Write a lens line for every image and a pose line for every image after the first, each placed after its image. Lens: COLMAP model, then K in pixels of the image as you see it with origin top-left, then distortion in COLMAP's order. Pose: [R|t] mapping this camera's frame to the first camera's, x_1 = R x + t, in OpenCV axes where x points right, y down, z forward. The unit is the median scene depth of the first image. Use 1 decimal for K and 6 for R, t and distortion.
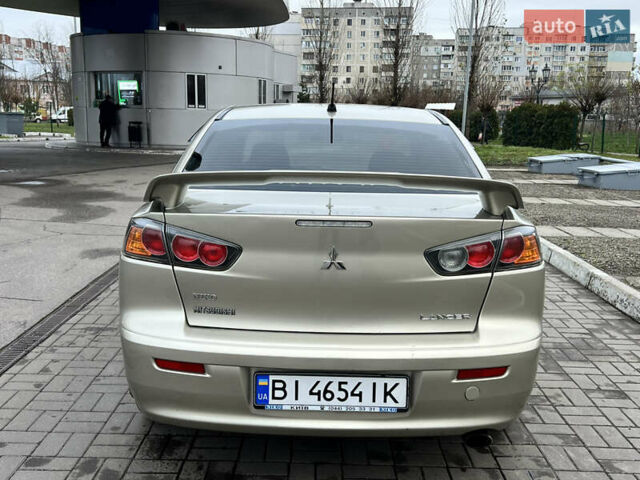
lens RADIAL K [[665.7, 0, 320.0], [0, 665.7, 240.0], [0, 0, 1]] dist [0.139899, -0.308095]
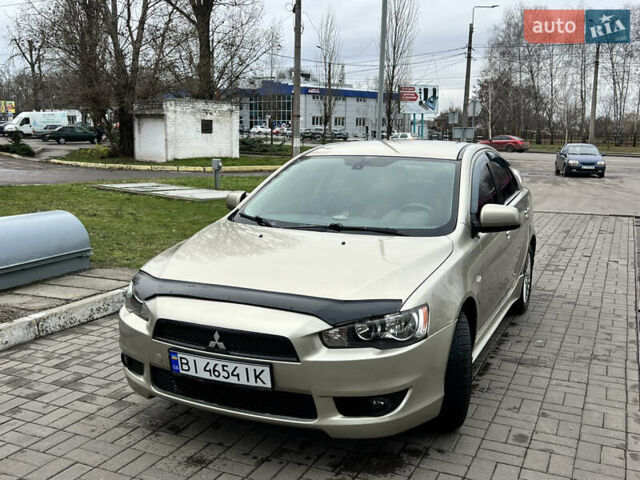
lens RADIAL K [[665.7, 0, 320.0], [0, 665.7, 240.0], [0, 0, 1]] dist [0.139899, -0.308095]
pose [[-0.912167, -0.094078, 0.398874, -0.643282], [0.042935, 0.946001, 0.321307, -0.760058], [-0.407563, 0.310211, -0.858872, 3.845375]]
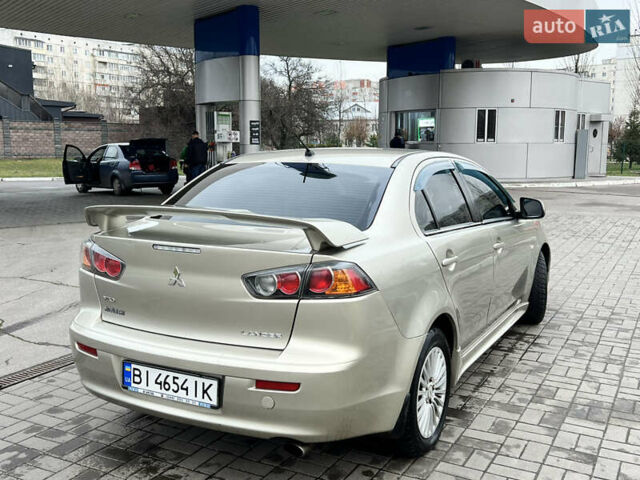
lens RADIAL K [[665.7, 0, 320.0], [0, 665.7, 240.0], [0, 0, 1]] dist [0.139899, -0.308095]
pose [[0.882813, 0.047602, -0.467306, 0.819810], [-0.069583, 0.997129, -0.029881, -0.021387], [0.464541, 0.058895, 0.883591, 0.009528]]
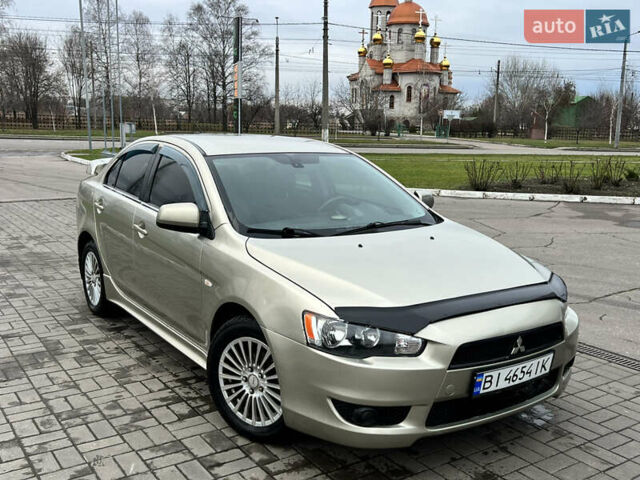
lens RADIAL K [[665.7, 0, 320.0], [0, 665.7, 240.0], [0, 0, 1]] dist [0.139899, -0.308095]
pose [[-0.824812, 0.063307, -0.561852, 1.040964], [-0.132541, 0.944374, 0.300981, -0.704411], [0.549653, 0.322721, -0.770541, 3.608204]]
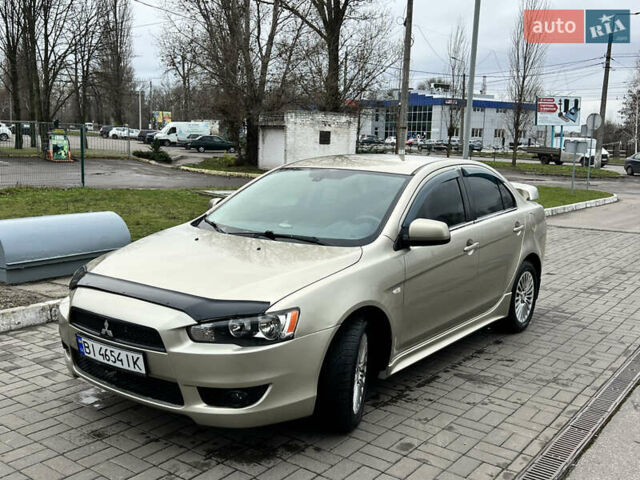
lens RADIAL K [[665.7, 0, 320.0], [0, 665.7, 240.0], [0, 0, 1]] dist [0.139899, -0.308095]
pose [[-0.807363, -0.126493, 0.576337, -1.149460], [0.061621, 0.953336, 0.295557, -0.757429], [-0.586829, 0.274137, -0.761893, 3.671560]]
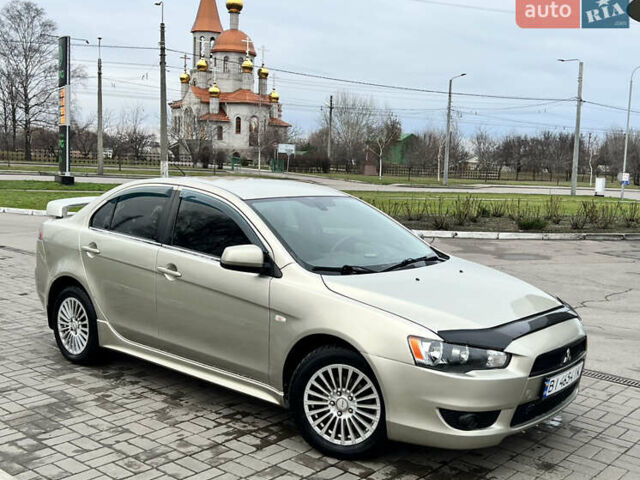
lens RADIAL K [[713.4, 0, 345.9], [0, 713.4, 241.4], [0, 0, 1]] dist [0.115485, -0.226354]
pose [[-0.632089, 0.044695, -0.773606, 1.656271], [-0.183017, 0.961480, 0.205087, -0.691393], [0.752973, 0.271216, -0.599561, 3.447789]]
